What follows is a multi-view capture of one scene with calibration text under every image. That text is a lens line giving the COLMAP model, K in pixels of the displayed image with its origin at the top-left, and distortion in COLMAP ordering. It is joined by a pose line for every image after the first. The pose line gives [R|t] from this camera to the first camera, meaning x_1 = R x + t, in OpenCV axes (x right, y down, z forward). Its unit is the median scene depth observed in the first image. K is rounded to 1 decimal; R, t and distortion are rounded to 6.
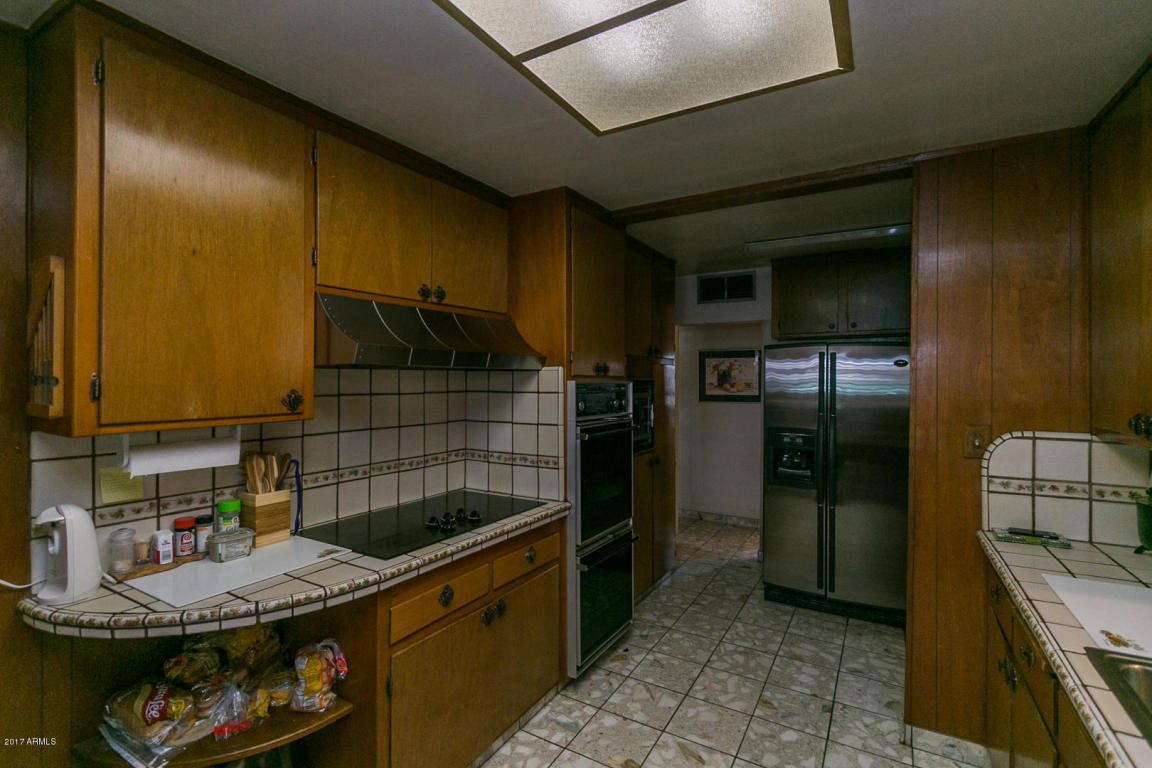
lens RADIAL K [[531.0, 0, 572.2], [0, 531.0, 380.5], [0, 0, 1]] dist [0.003425, -0.002610]
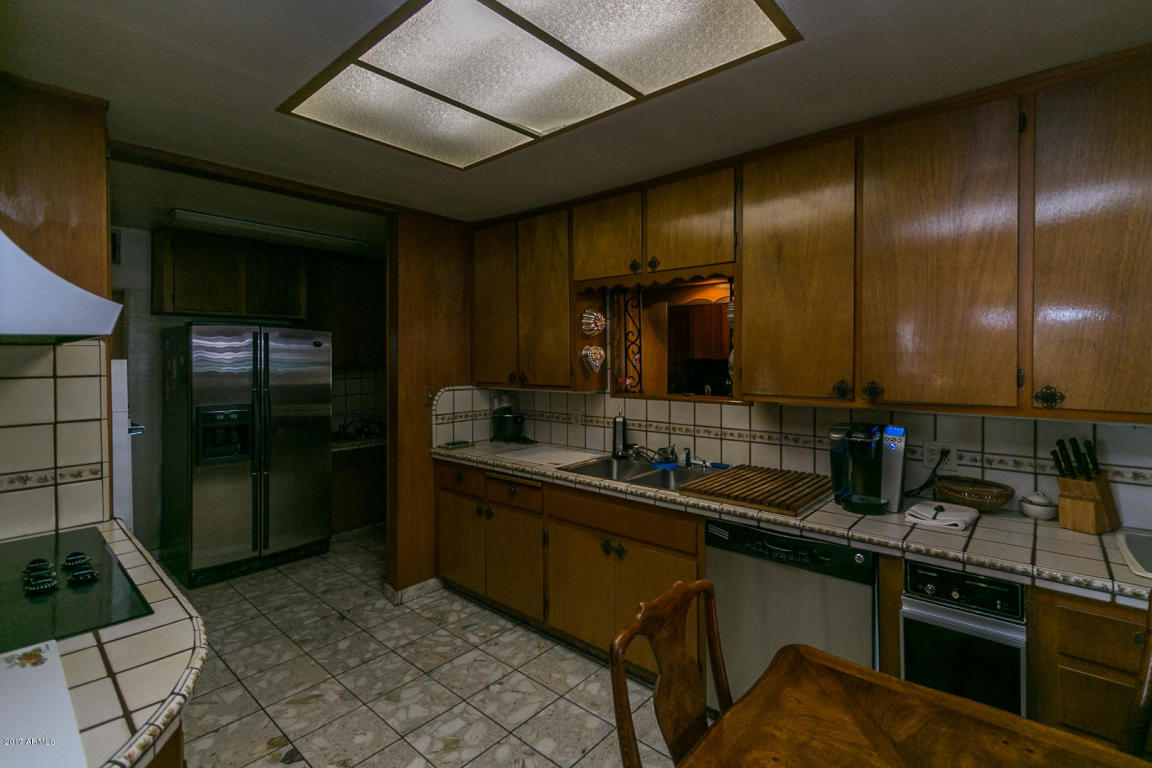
lens RADIAL K [[531.0, 0, 575.9], [0, 531.0, 361.6], [0, 0, 1]] dist [0.003425, -0.002610]
pose [[0.184420, -0.009767, 0.982799, -0.632168], [0.003751, 0.999950, 0.009234, -0.001519], [-0.982840, 0.001983, 0.184447, 0.211486]]
